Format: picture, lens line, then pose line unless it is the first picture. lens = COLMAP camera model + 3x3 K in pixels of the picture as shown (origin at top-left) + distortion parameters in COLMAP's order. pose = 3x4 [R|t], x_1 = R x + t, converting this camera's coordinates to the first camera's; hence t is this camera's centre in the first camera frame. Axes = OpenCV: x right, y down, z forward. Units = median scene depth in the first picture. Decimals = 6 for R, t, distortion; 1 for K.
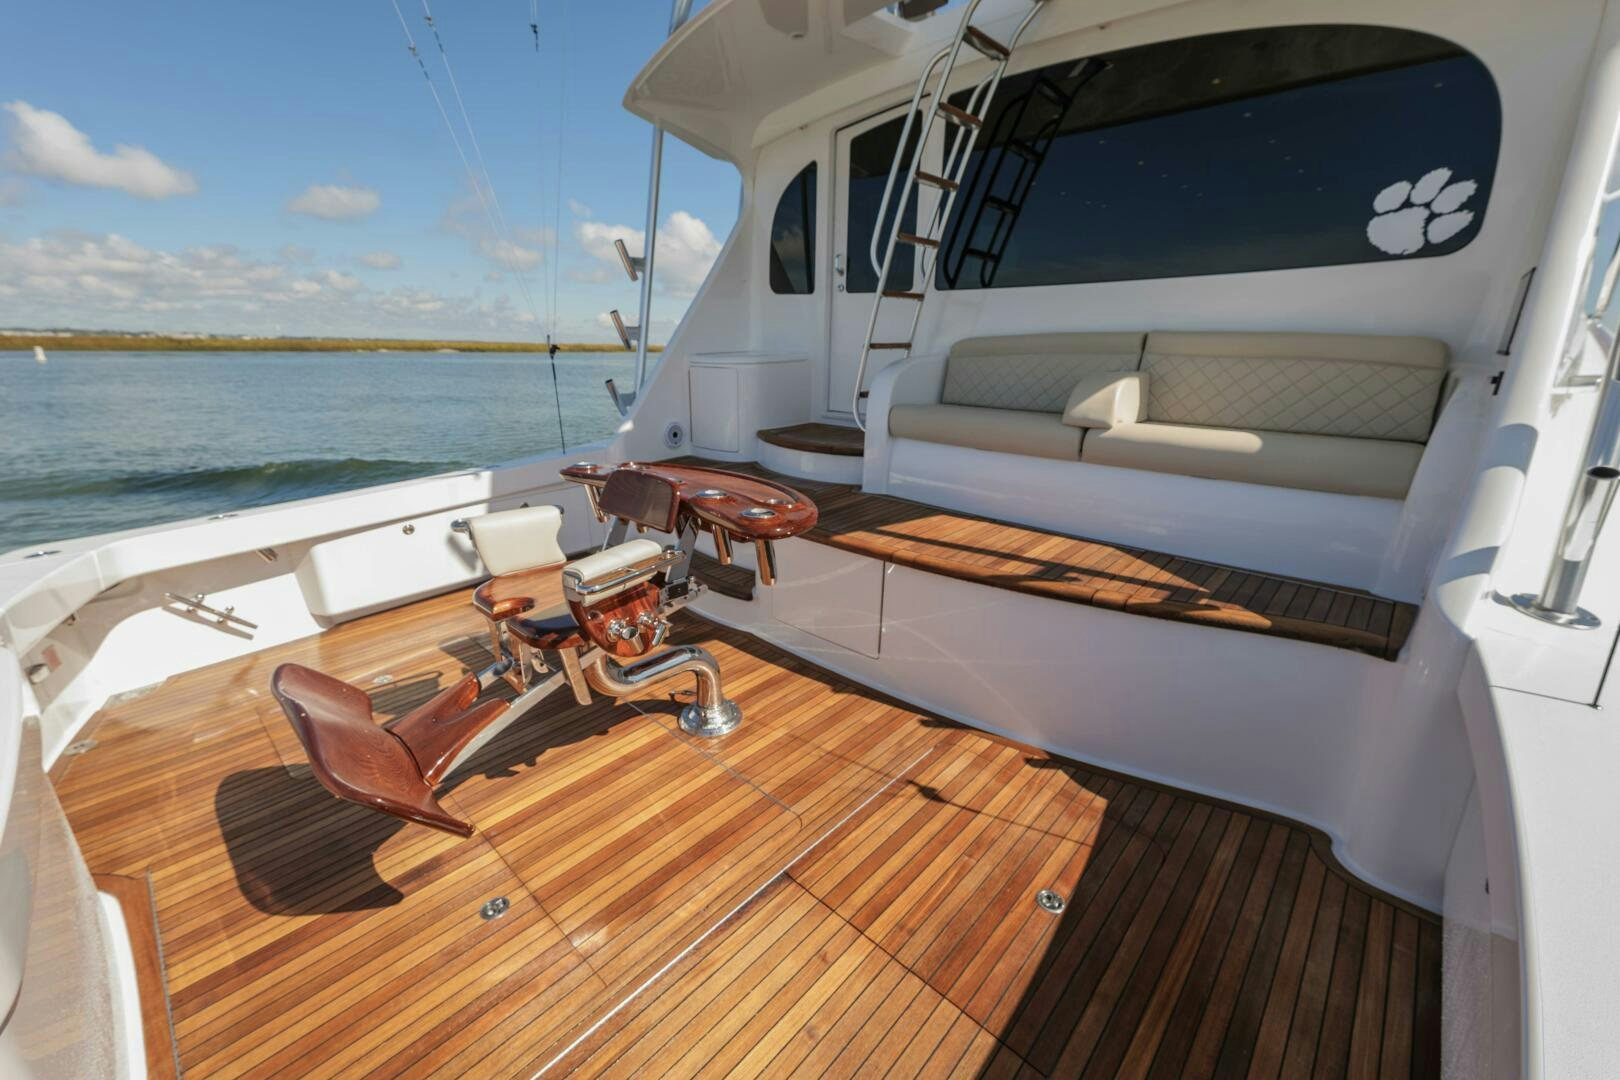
lens RADIAL K [[661.7, 0, 809.4], [0, 661.7, 540.4], [0, 0, 1]] dist [0.000337, 0.000015]
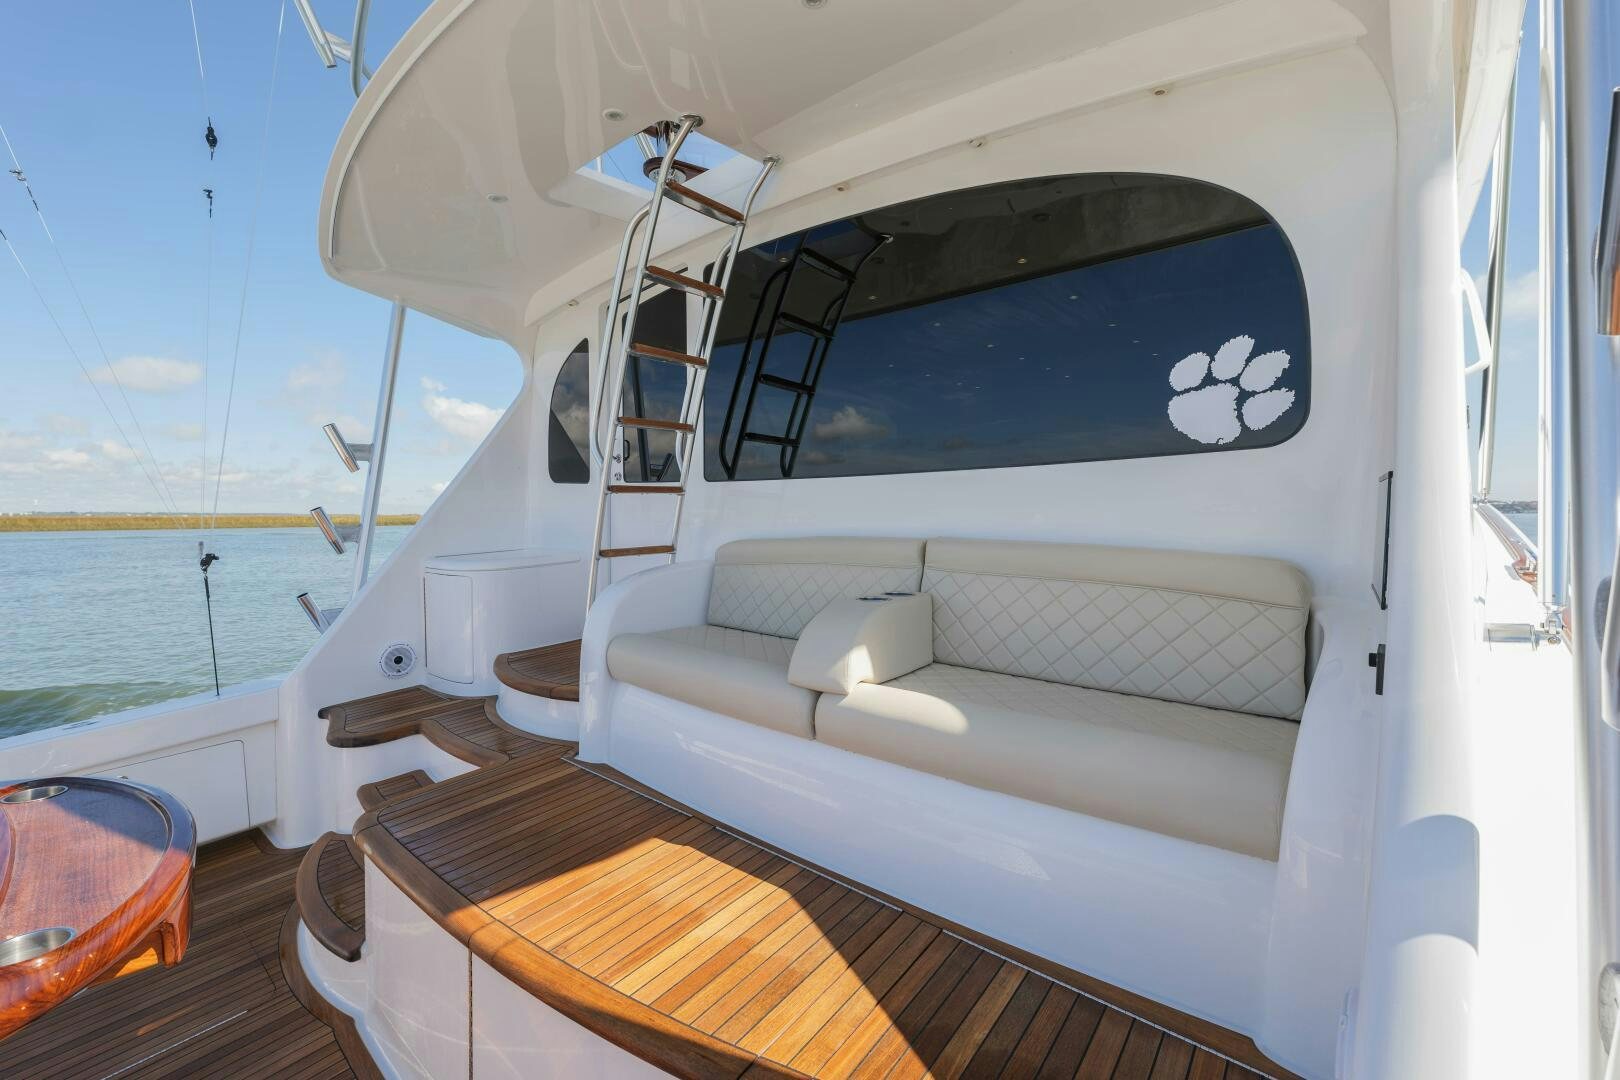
lens RADIAL K [[661.7, 0, 815.8], [0, 661.7, 530.1], [0, 0, 1]] dist [0.000337, 0.000015]
pose [[0.997957, -0.013664, 0.062415, 0.300049], [0.029157, 0.966612, -0.254582, -0.124857], [-0.056852, 0.255881, 0.965035, 0.258194]]
